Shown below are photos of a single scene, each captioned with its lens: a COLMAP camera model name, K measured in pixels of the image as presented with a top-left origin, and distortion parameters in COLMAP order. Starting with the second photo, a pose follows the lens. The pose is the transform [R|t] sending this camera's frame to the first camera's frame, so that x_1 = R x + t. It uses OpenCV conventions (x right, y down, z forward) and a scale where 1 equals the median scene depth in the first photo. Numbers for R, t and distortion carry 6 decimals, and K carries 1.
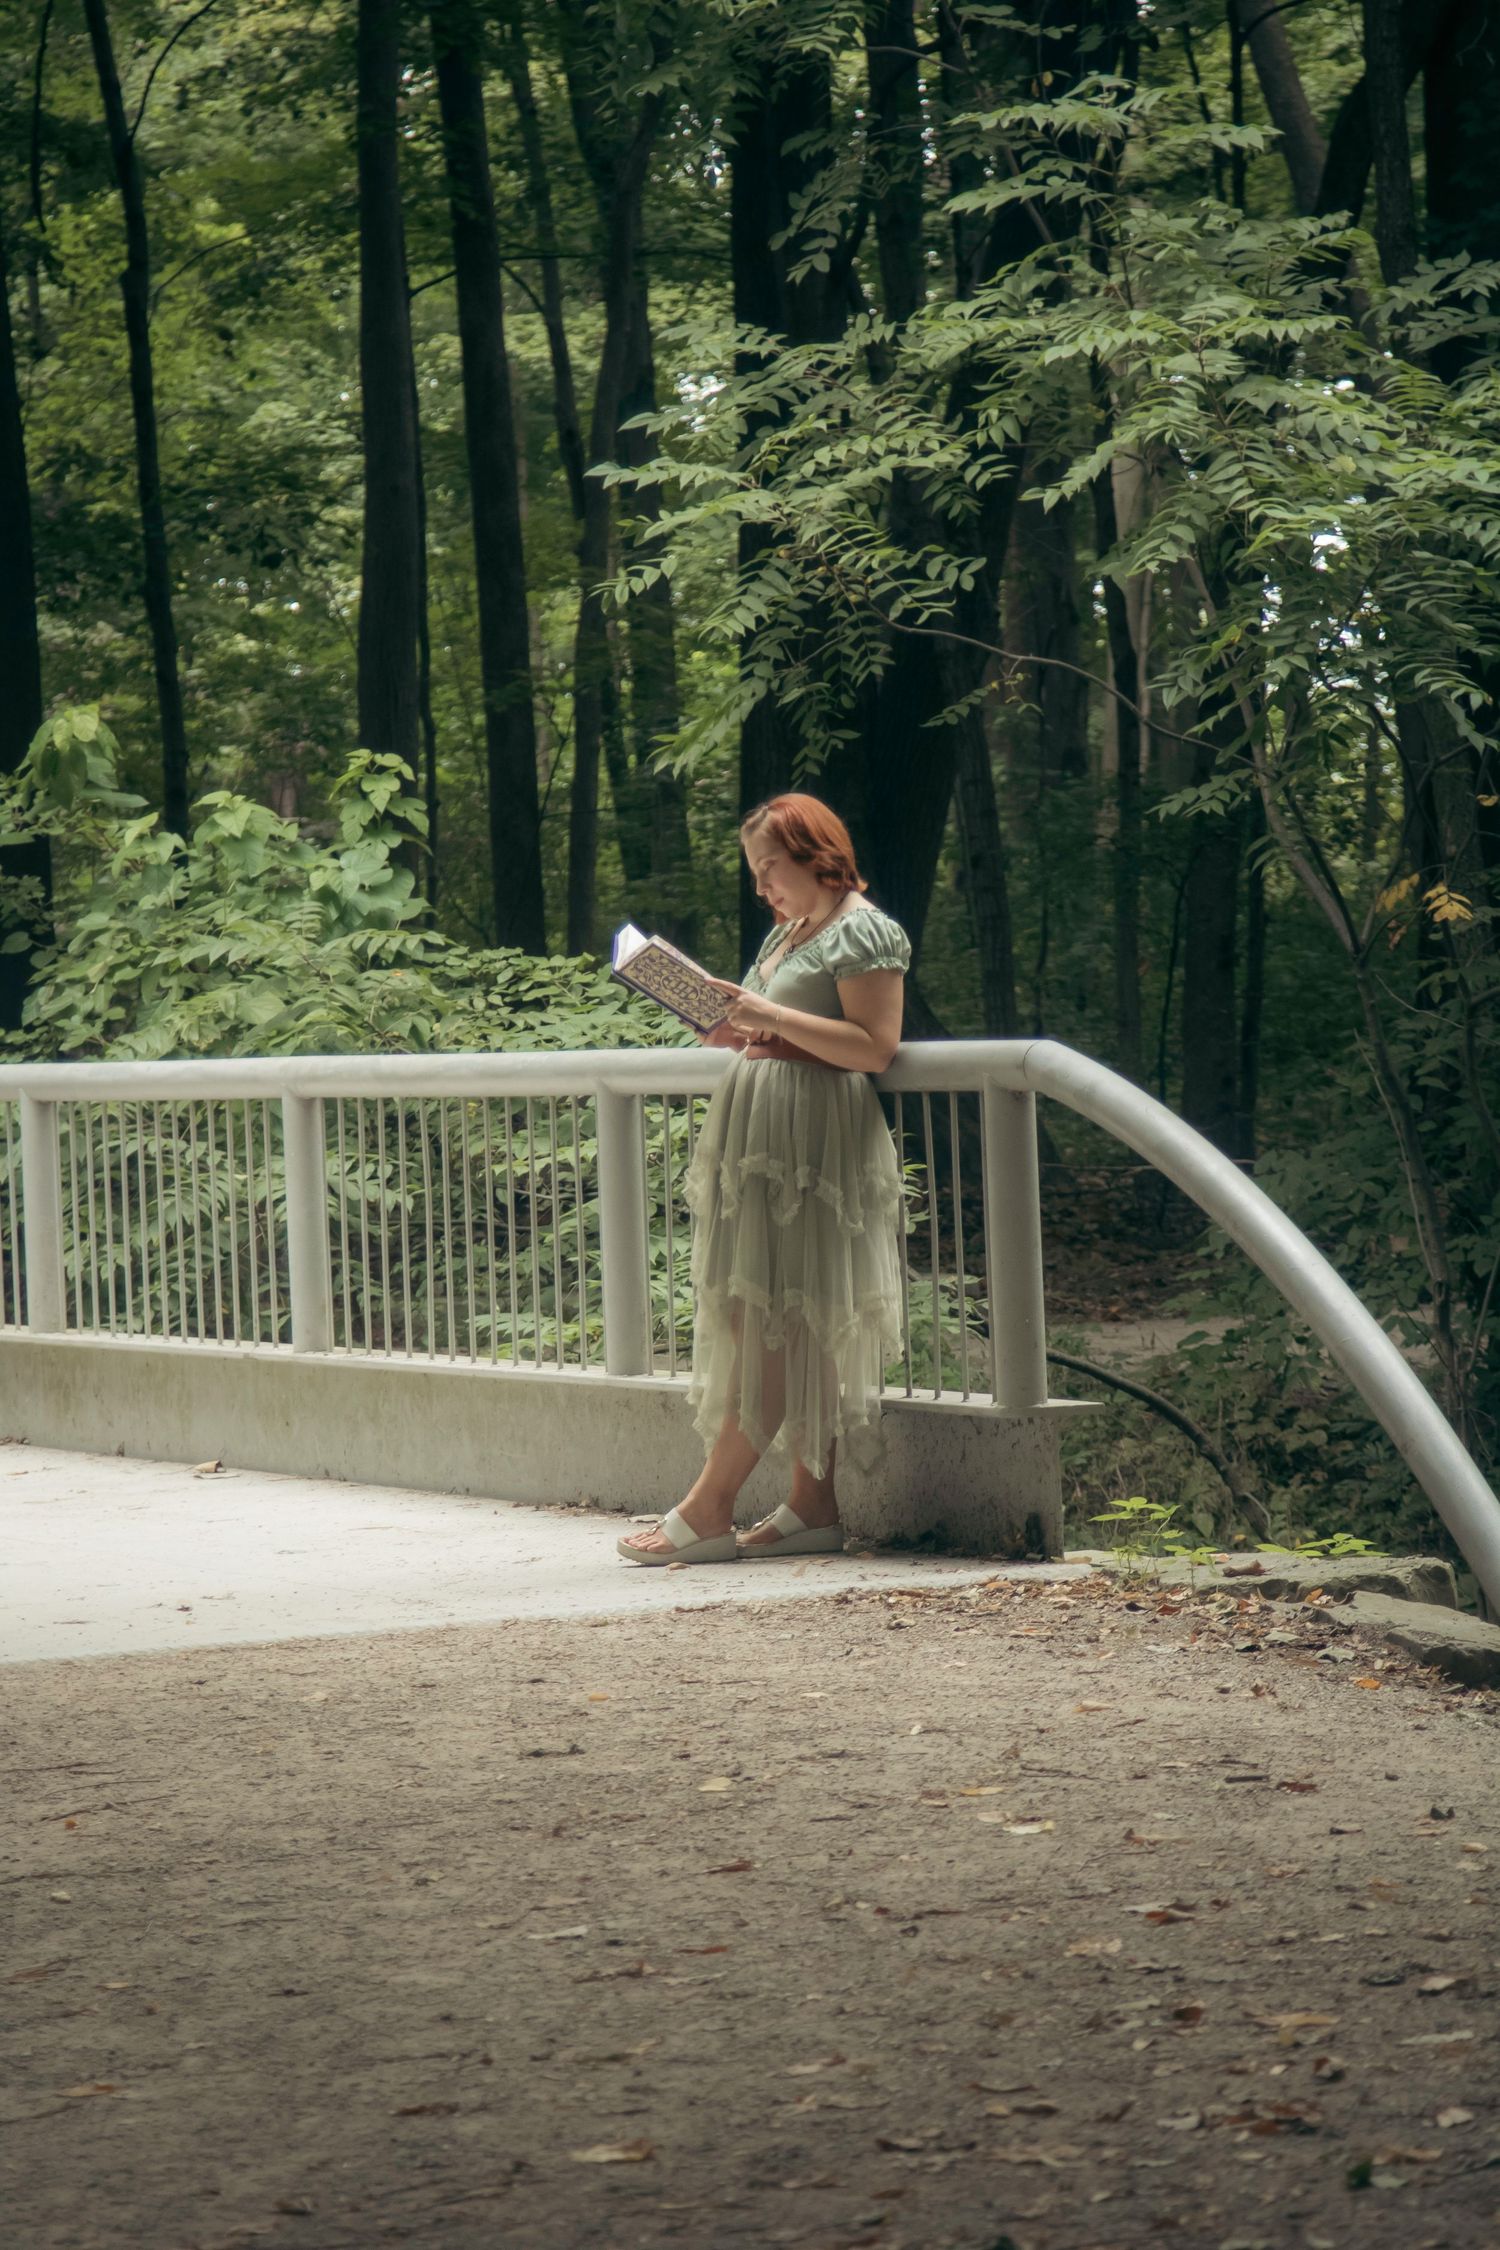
lens RADIAL K [[8918.5, 0, 750.0], [0, 8918.5, 1125.0], [0, 0, 1]] dist [0.605424, -2.697095]
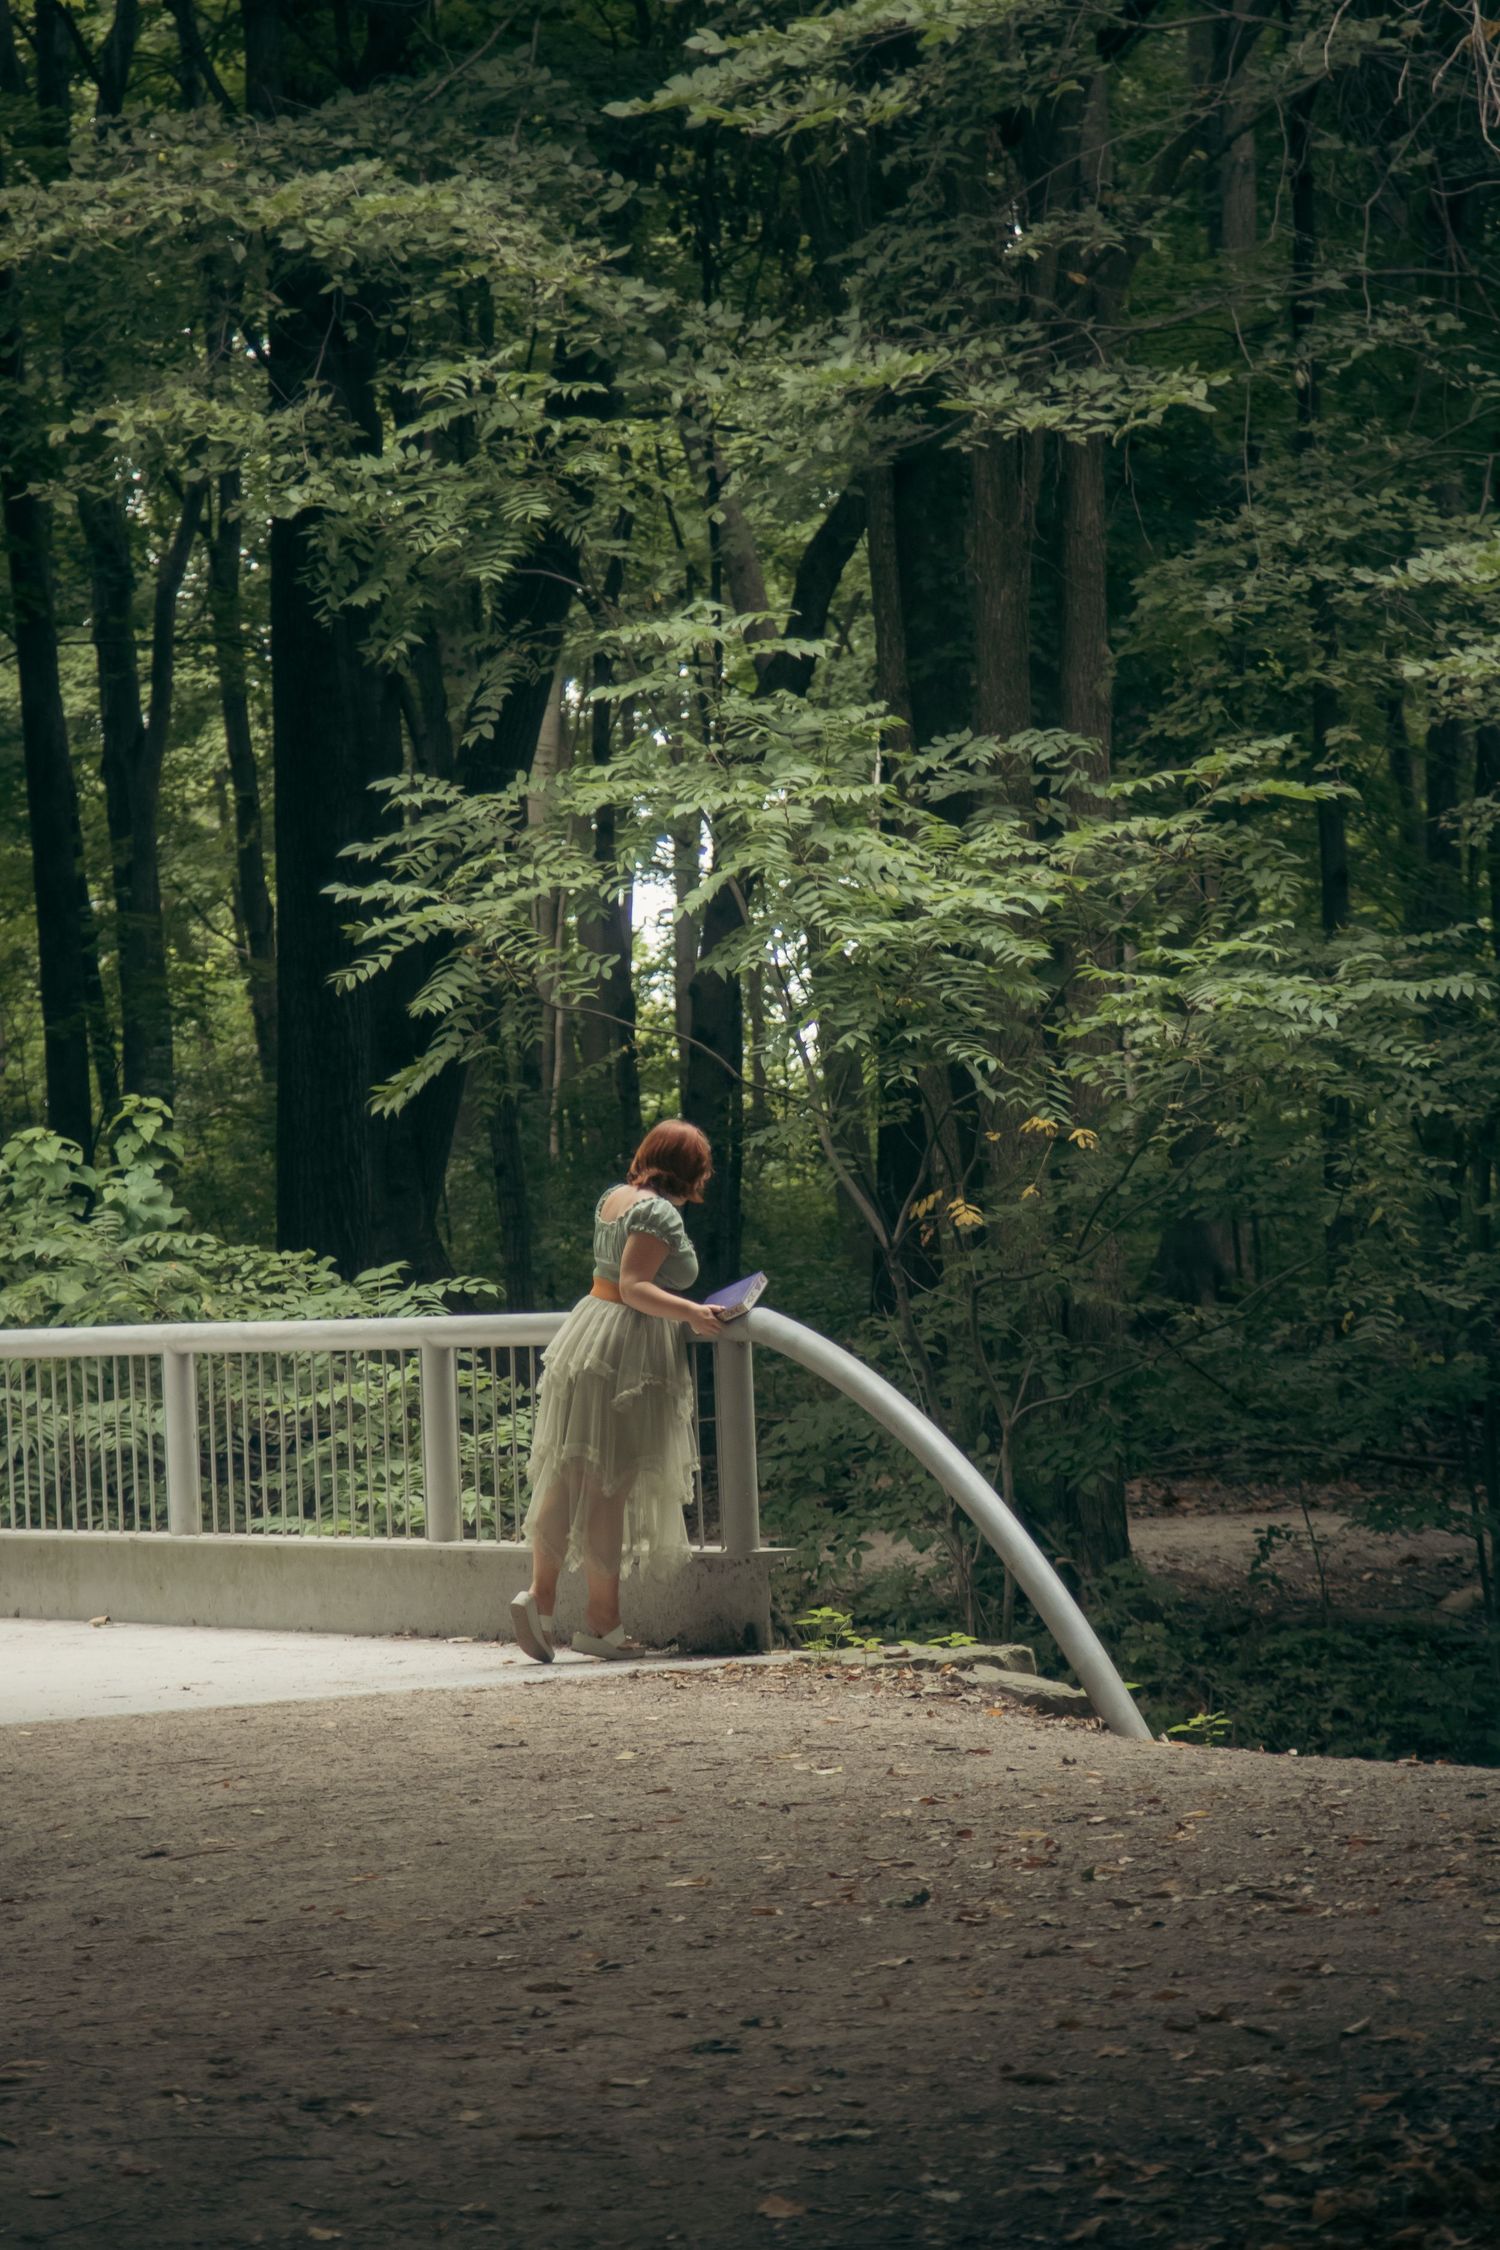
lens RADIAL K [[8918.5, 0, 750.0], [0, 8918.5, 1125.0], [0, 0, 1]] dist [0.605424, -2.697095]
pose [[0.997255, 0.000063, 0.074038, -0.053690], [0.002365, 0.999462, -0.032703, 0.006024], [-0.074000, 0.032788, 0.996719, -0.338113]]
